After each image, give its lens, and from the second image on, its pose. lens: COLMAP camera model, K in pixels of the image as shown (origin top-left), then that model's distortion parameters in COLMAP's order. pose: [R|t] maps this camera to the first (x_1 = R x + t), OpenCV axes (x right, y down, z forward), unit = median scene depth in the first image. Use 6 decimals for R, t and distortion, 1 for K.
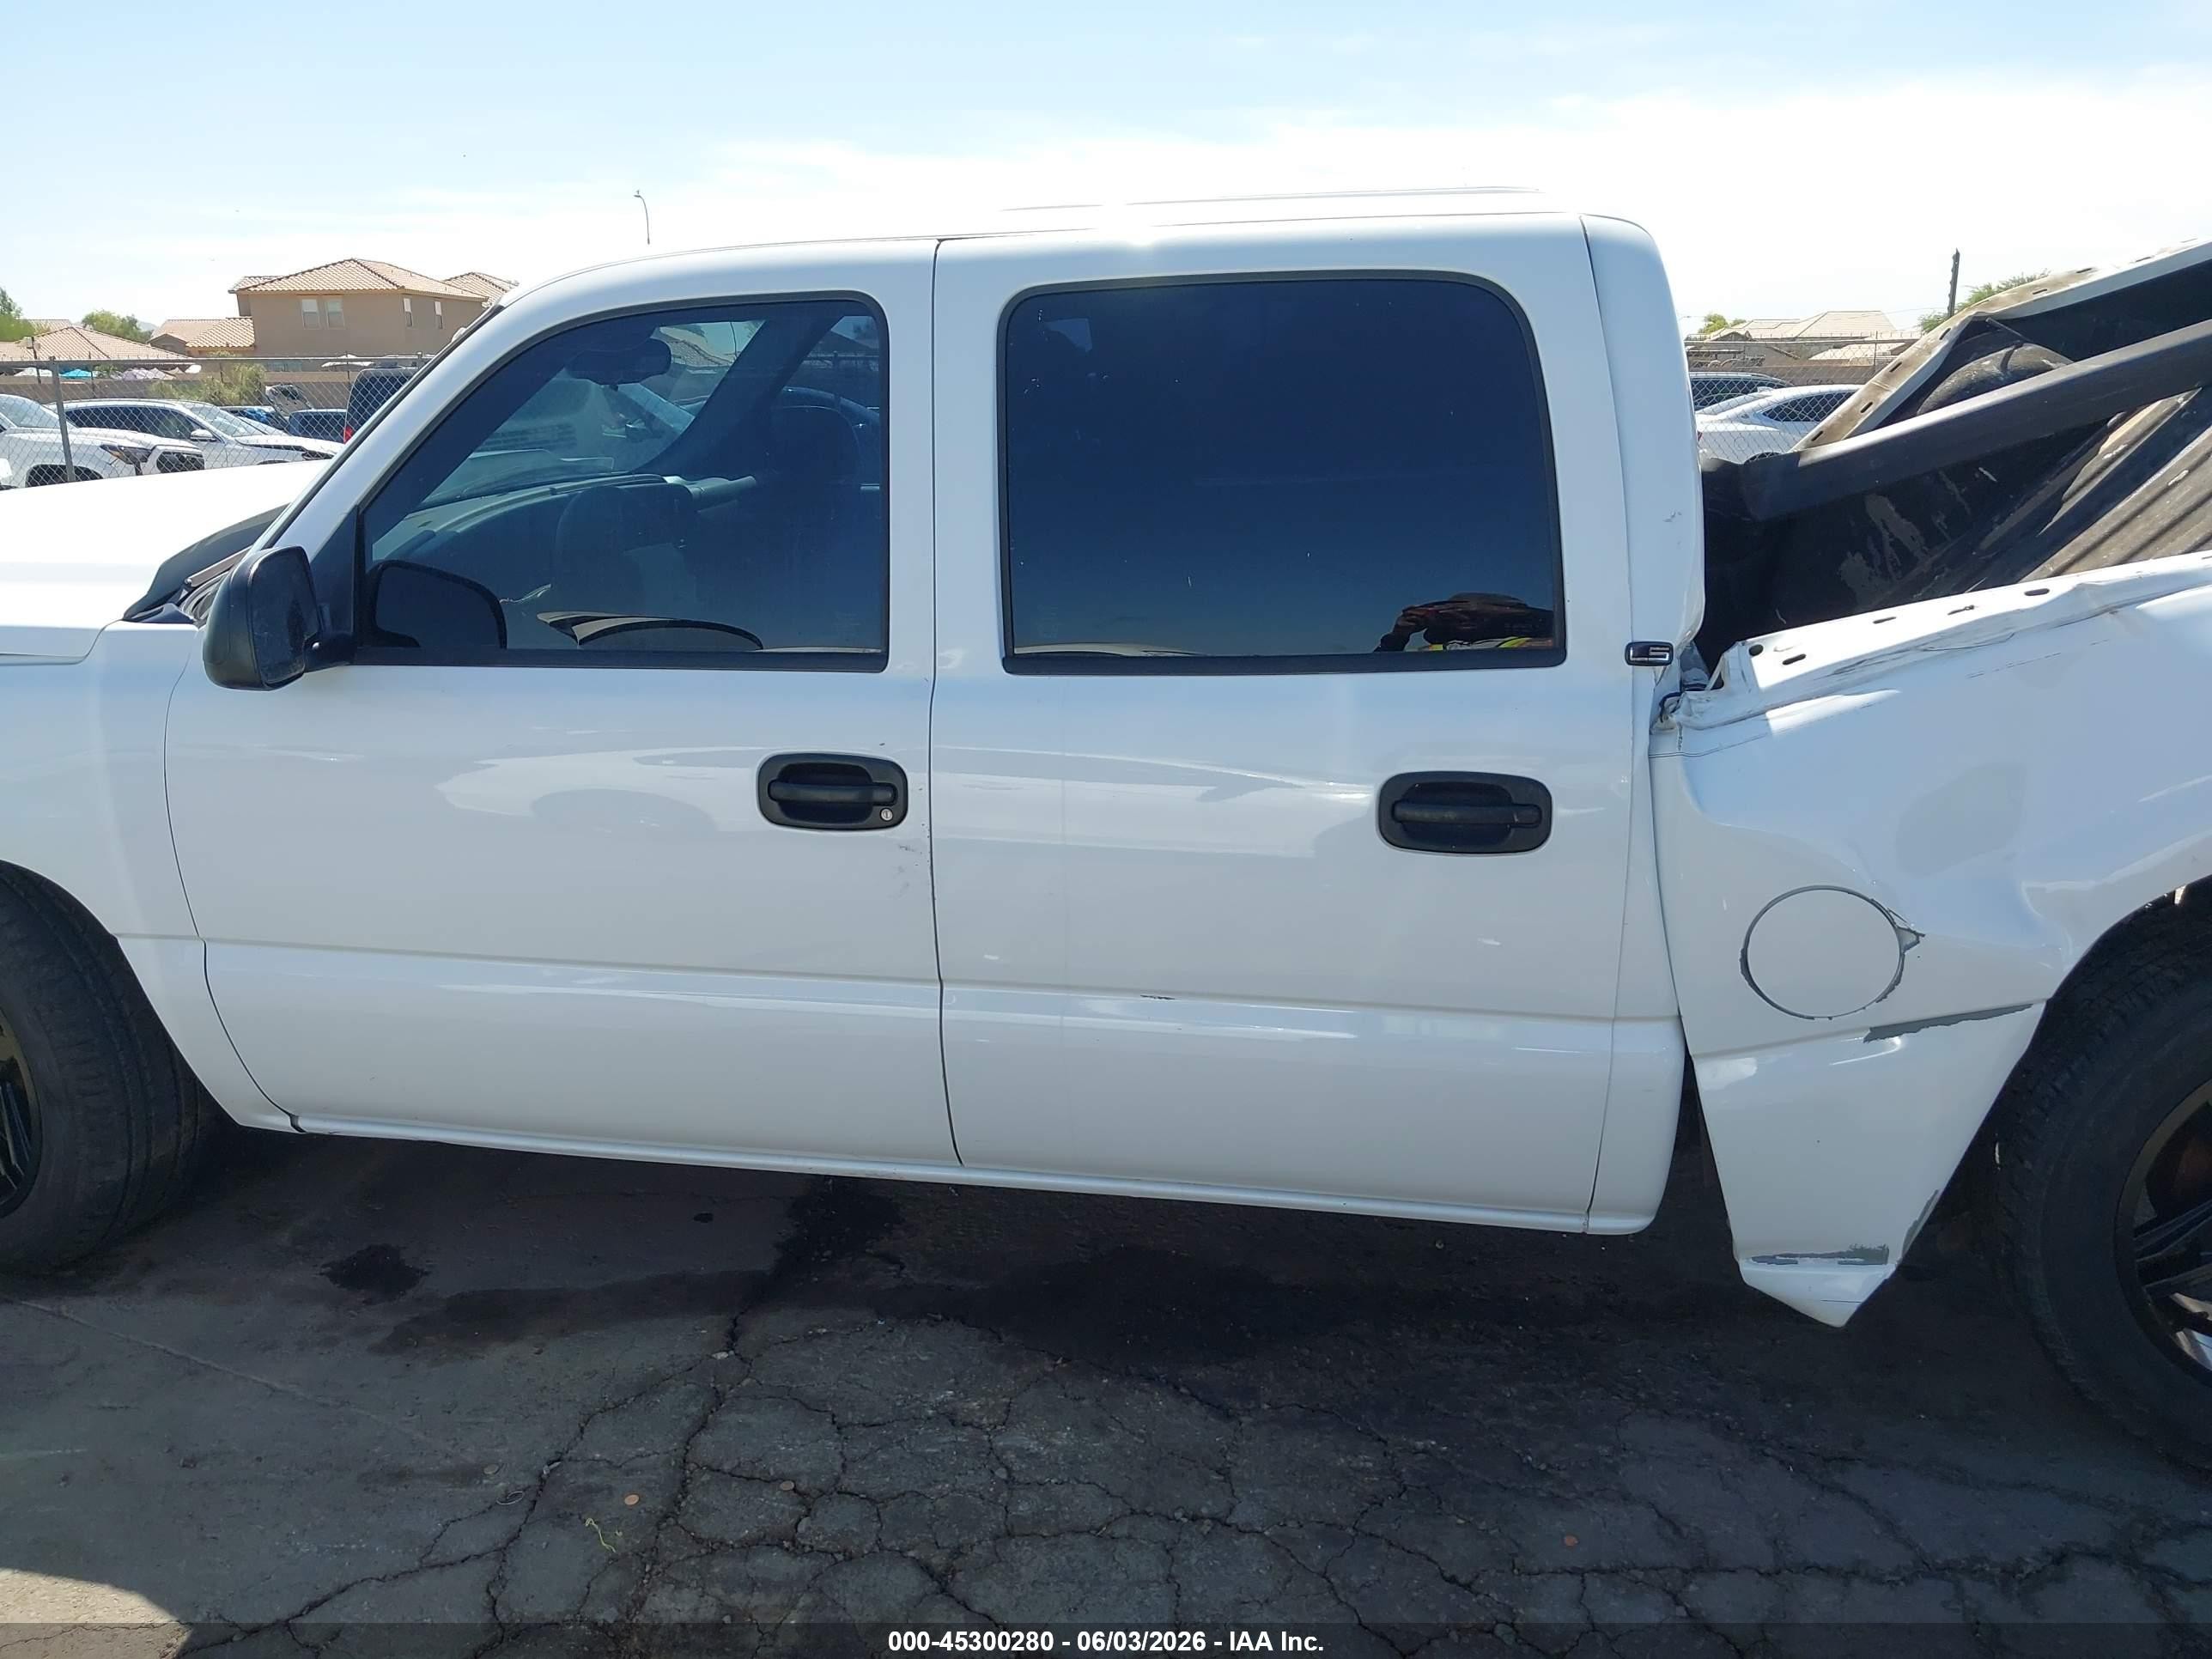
lens RADIAL K [[1749.4, 0, 1097.7], [0, 1749.4, 816.5], [0, 0, 1]] dist [0.041258, -0.056964]
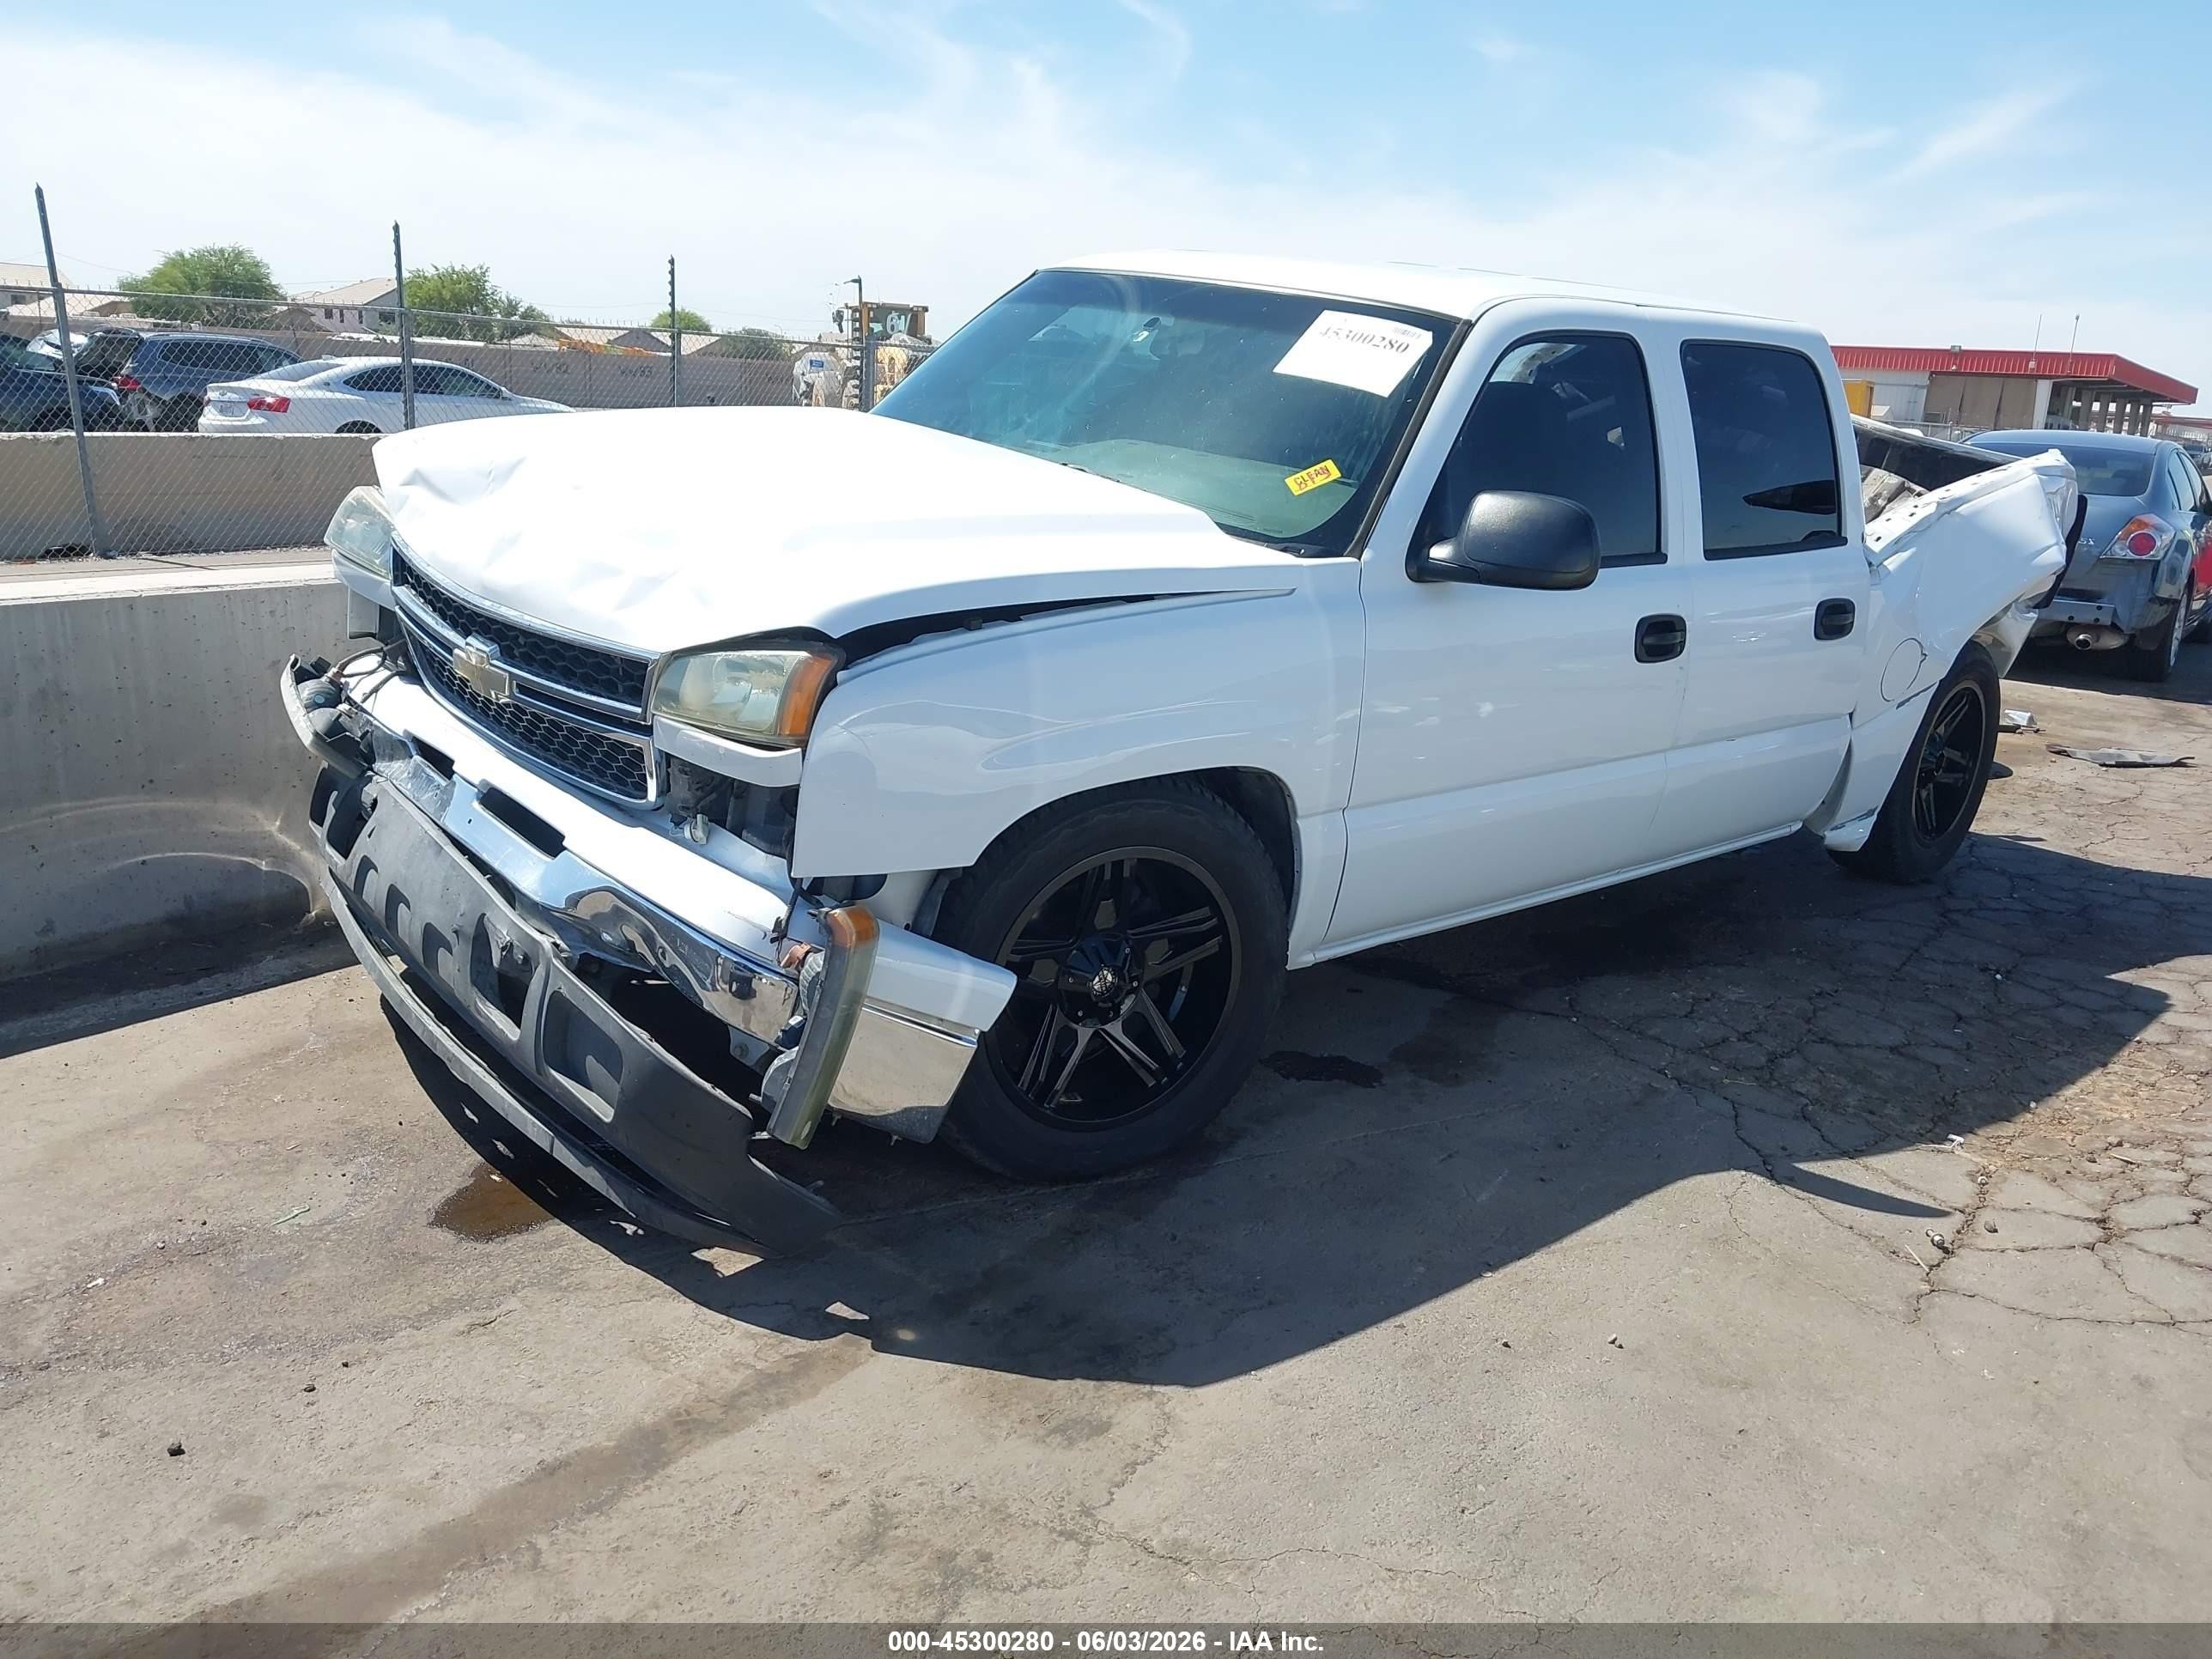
lens RADIAL K [[1749.4, 0, 1098.4], [0, 1749.4, 836.1], [0, 0, 1]] dist [0.041258, -0.056964]
pose [[0.599321, -0.158614, 0.784638, -1.804584], [0.136932, 0.986040, 0.094736, -0.059122], [-0.788710, 0.050665, 0.612674, 0.408123]]
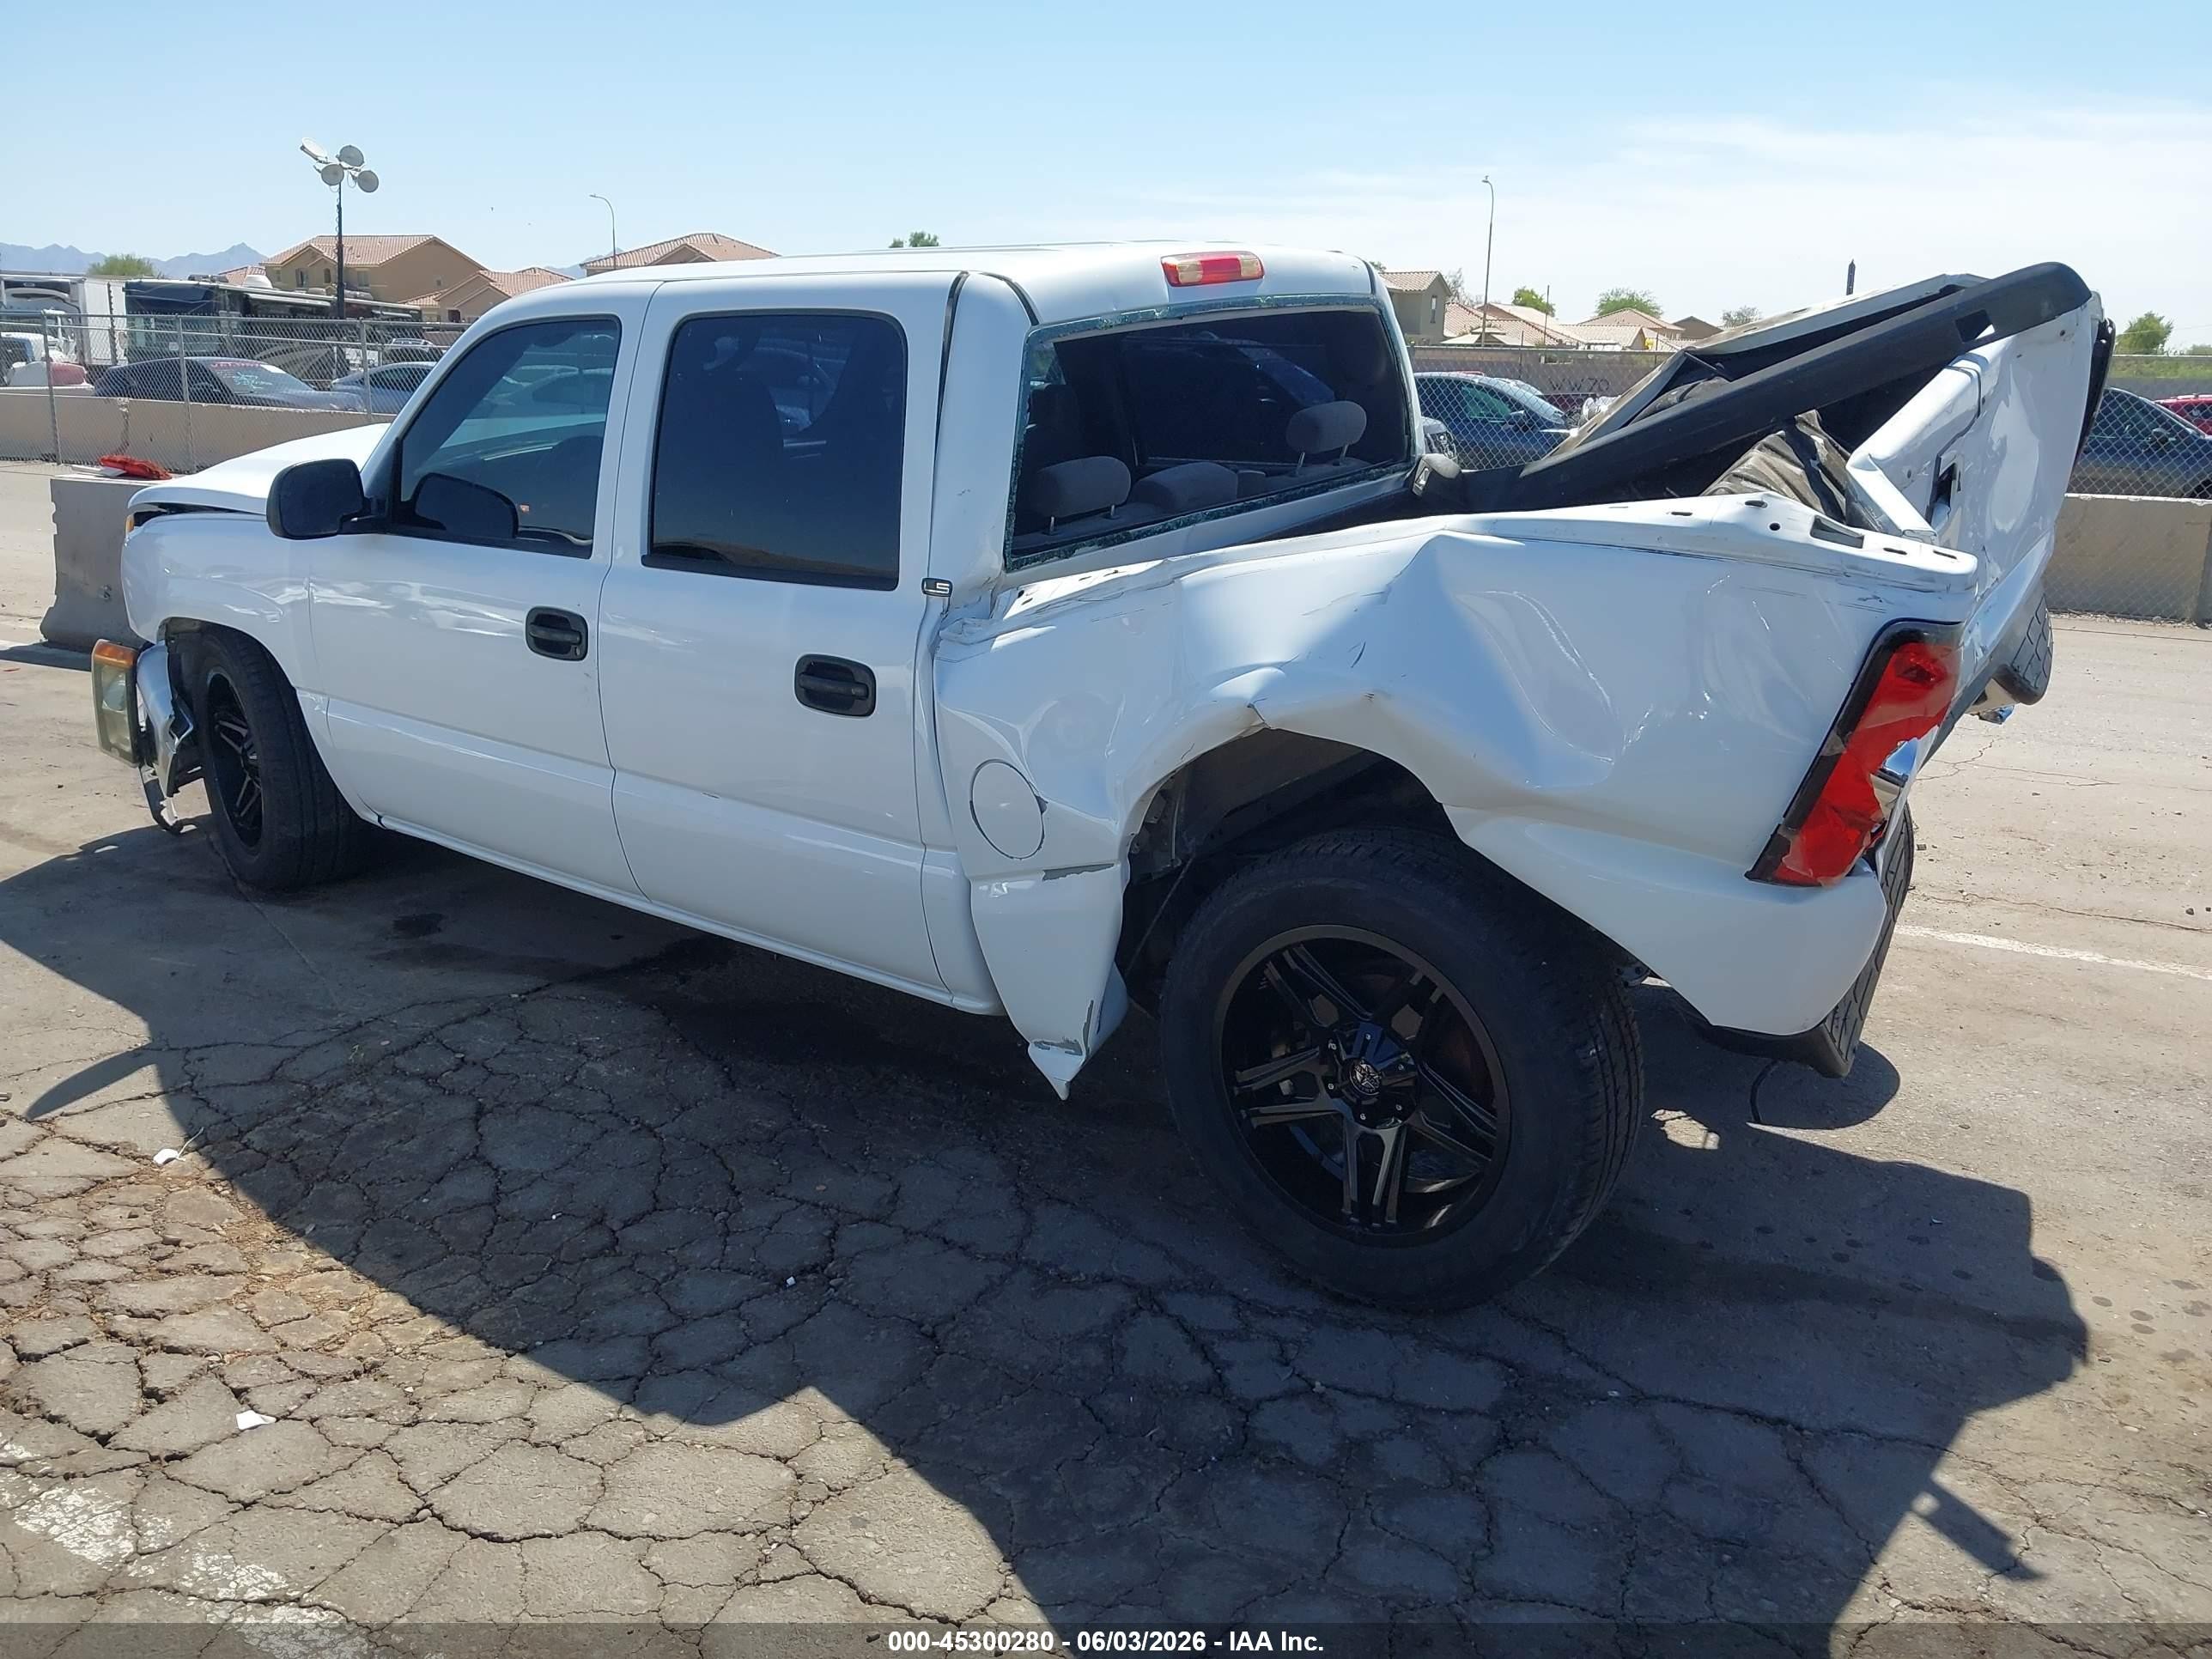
lens RADIAL K [[1749.4, 0, 1116.2], [0, 1749.4, 832.4], [0, 0, 1]] dist [0.041258, -0.056964]
pose [[0.900590, 0.150730, -0.407699, 0.964716], [-0.142407, 0.988499, 0.050887, 0.010608], [0.410681, 0.012231, 0.911697, -0.218363]]
